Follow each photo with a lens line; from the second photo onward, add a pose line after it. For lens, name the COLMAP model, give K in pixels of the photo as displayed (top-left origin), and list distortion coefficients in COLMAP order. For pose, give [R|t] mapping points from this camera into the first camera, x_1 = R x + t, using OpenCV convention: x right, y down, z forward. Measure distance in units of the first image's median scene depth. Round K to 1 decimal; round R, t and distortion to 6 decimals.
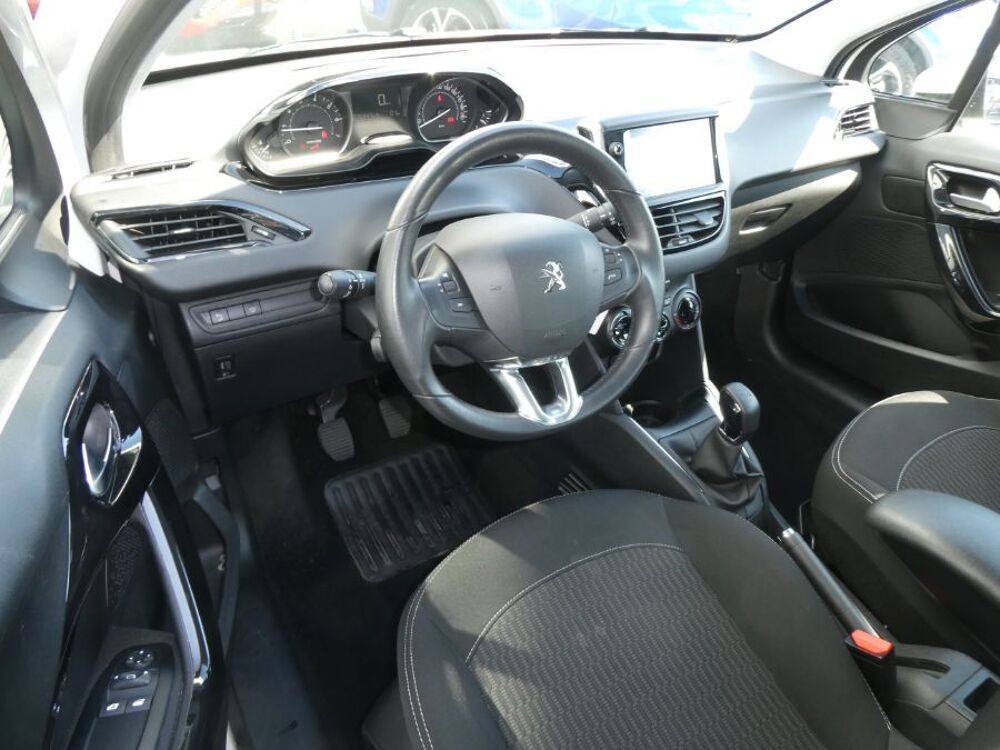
lens RADIAL K [[679.8, 0, 504.4], [0, 679.8, 375.3], [0, 0, 1]] dist [-0.025535, -0.004343]
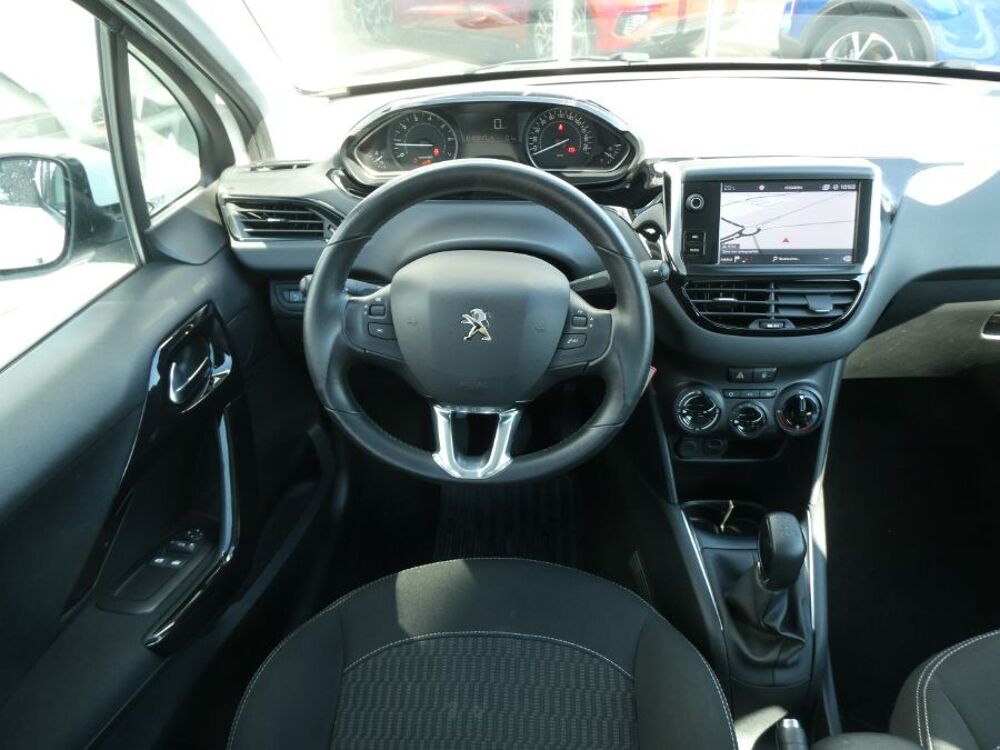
lens RADIAL K [[679.8, 0, 499.5], [0, 679.8, 371.8], [0, 0, 1]] dist [-0.025535, -0.004343]
pose [[0.835001, 0.255208, -0.487486, 0.452047], [-0.266303, 0.962701, 0.047850, -0.107614], [0.481515, 0.089864, 0.871818, 0.159600]]
